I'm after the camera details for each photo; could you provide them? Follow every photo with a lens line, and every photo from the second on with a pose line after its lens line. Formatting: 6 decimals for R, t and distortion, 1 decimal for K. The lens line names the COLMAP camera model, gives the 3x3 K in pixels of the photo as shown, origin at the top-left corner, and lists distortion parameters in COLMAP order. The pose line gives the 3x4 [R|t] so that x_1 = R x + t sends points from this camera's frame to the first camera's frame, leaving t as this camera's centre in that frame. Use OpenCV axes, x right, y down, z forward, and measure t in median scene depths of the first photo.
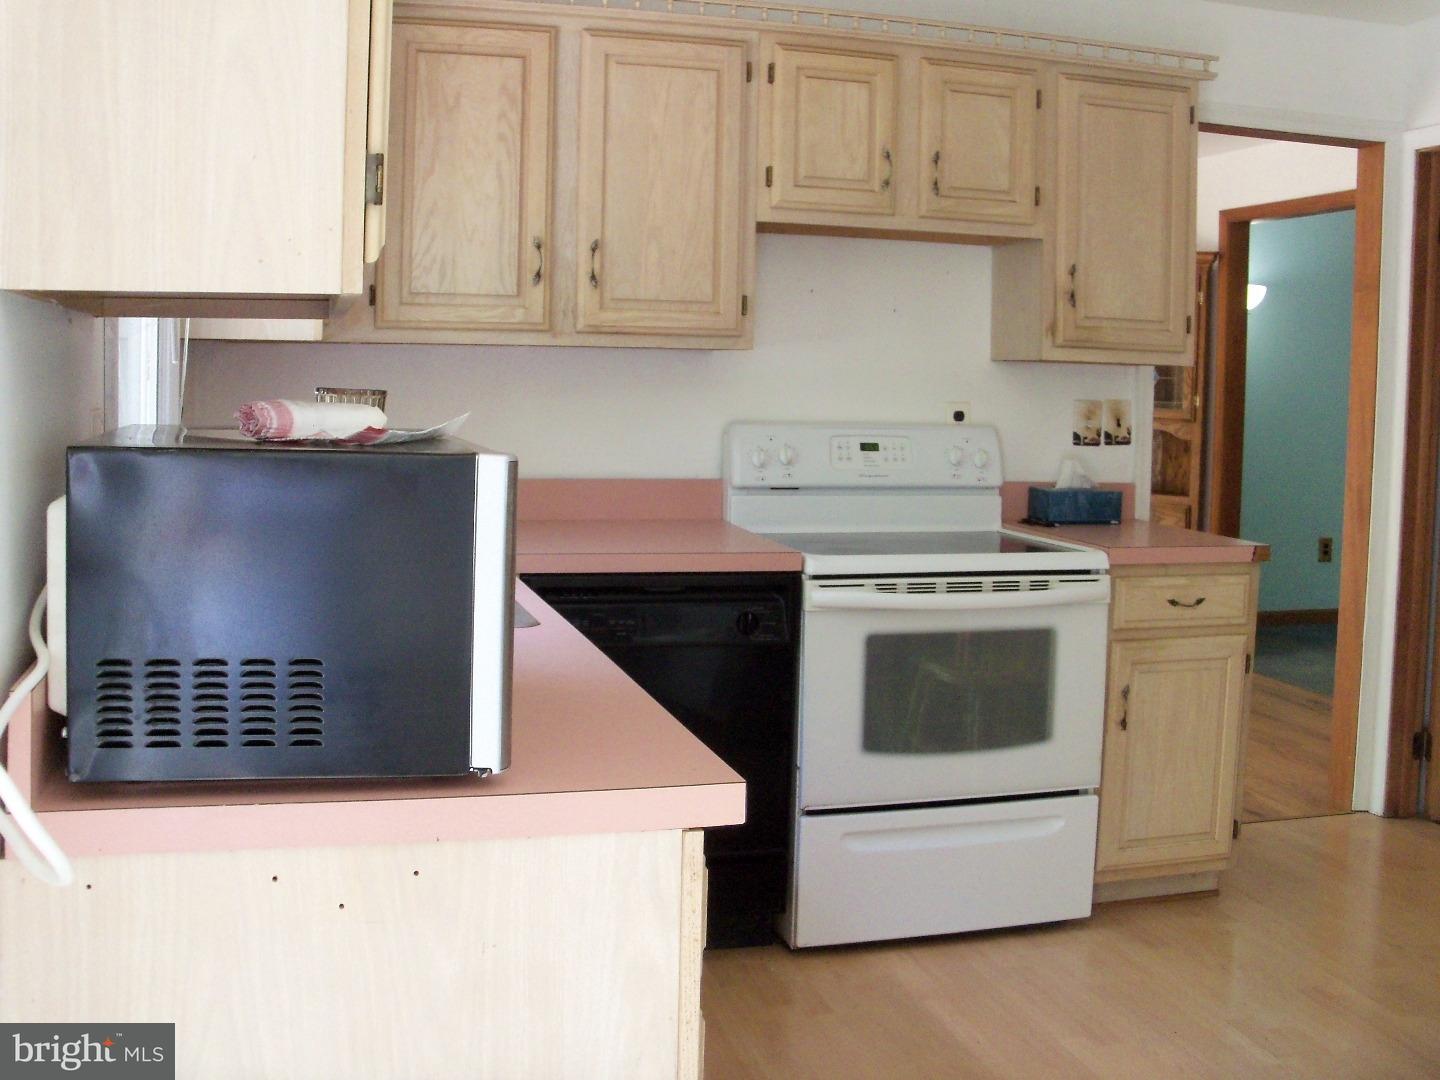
lens RADIAL K [[1559.7, 0, 720.0], [0, 1559.7, 540.0], [0, 0, 1]] dist [-0.263621, 0.284644]
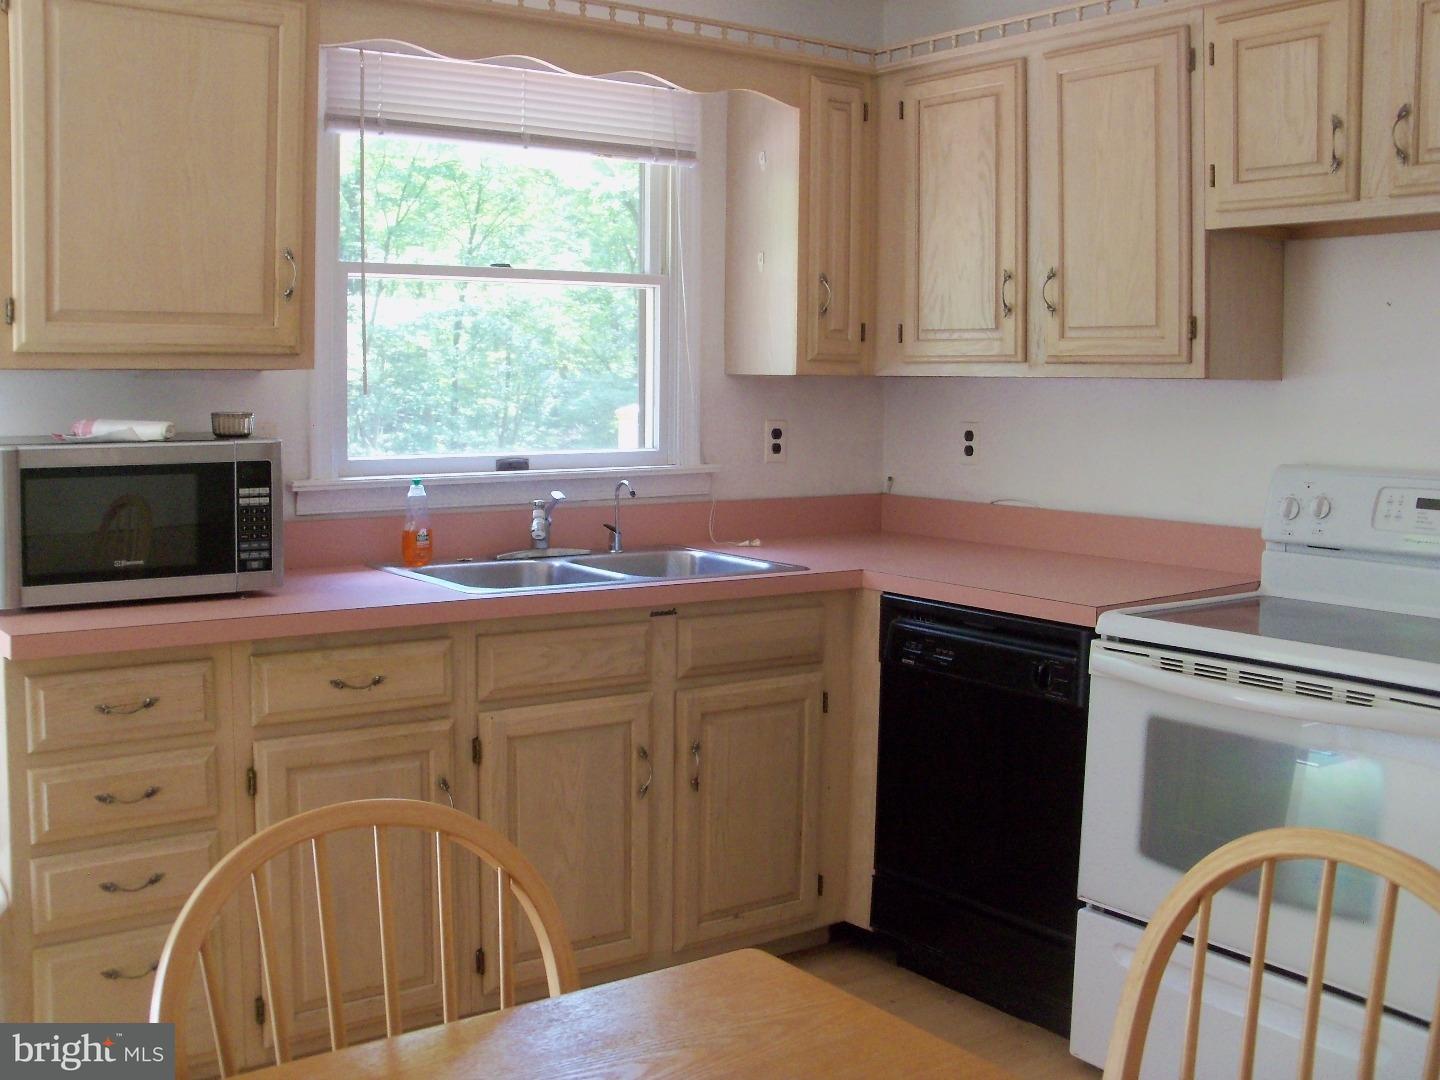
lens RADIAL K [[1559.7, 0, 720.0], [0, 1559.7, 540.0], [0, 0, 1]] dist [-0.263621, 0.284644]
pose [[0.329344, 0.075649, -0.941175, 0.767400], [-0.100029, 0.993971, 0.044890, -0.045888], [0.938896, 0.079361, 0.334926, 0.490182]]
